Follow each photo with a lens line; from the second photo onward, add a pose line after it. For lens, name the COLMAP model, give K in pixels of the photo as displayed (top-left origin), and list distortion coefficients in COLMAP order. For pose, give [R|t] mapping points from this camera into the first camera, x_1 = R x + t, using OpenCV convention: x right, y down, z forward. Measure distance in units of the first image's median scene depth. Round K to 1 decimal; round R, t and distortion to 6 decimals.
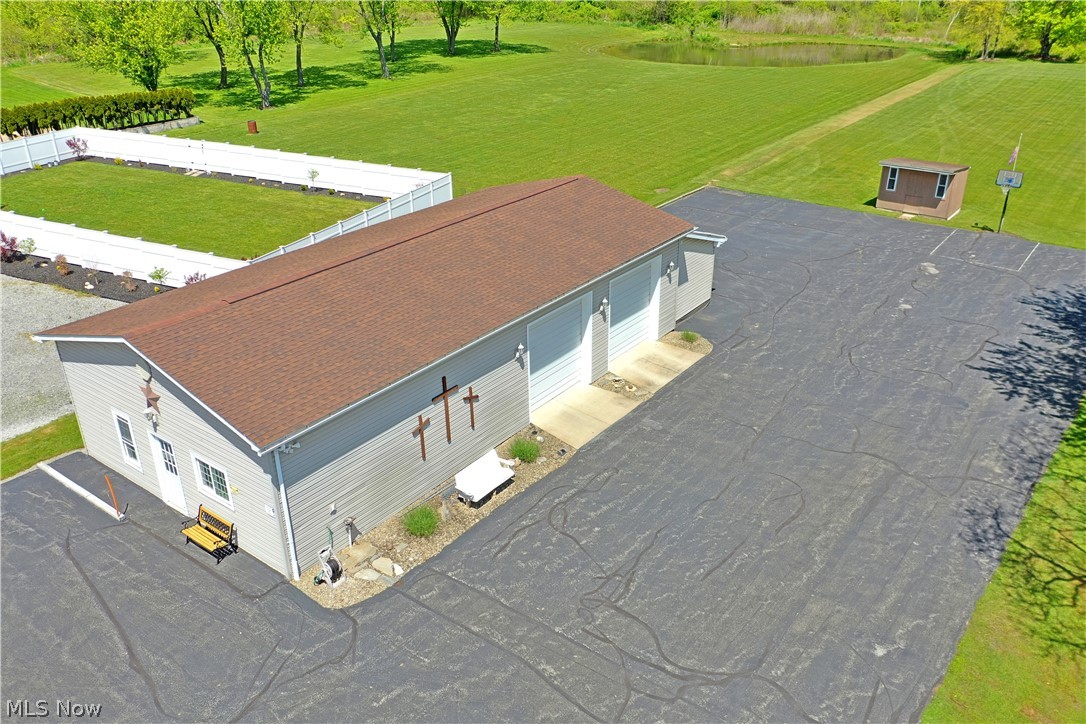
lens RADIAL K [[848.8, 0, 542.5], [0, 848.8, 361.1], [0, 0, 1]] dist [0.013656, -0.002882]
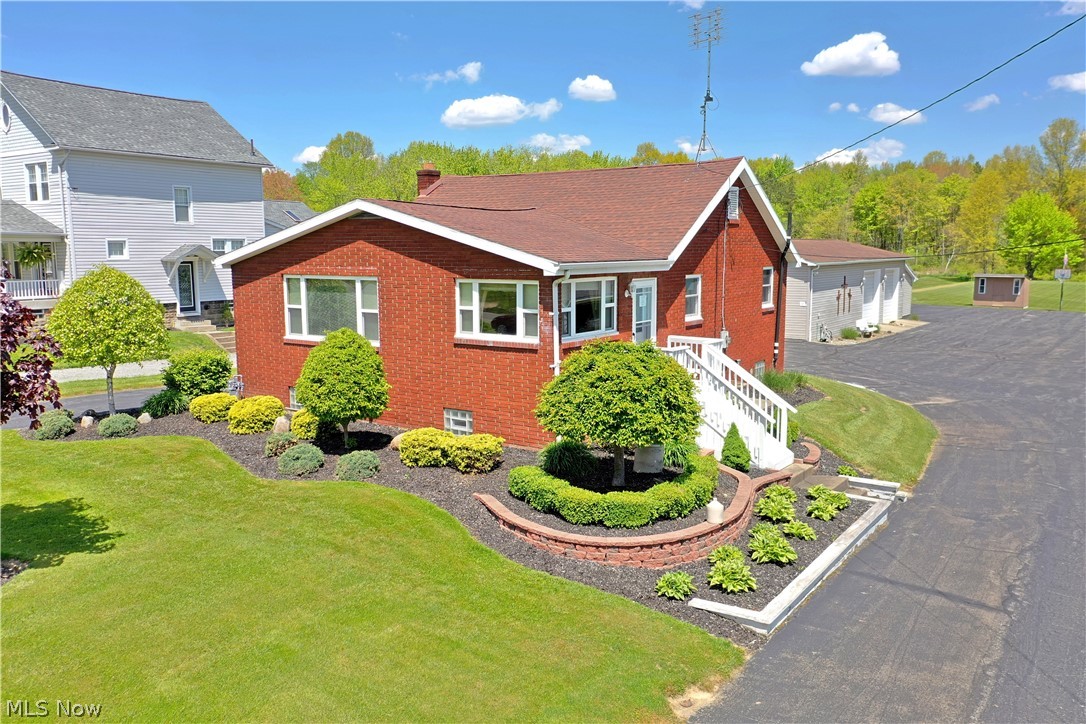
lens RADIAL K [[848.8, 0, 544.2], [0, 848.8, 362.8], [0, 0, 1]] dist [0.013656, -0.002882]
pose [[0.999759, 0.004962, 0.021378, -0.489279], [0.002077, 0.948343, -0.317239, 0.478711], [-0.021848, 0.317207, 0.948105, -0.476125]]
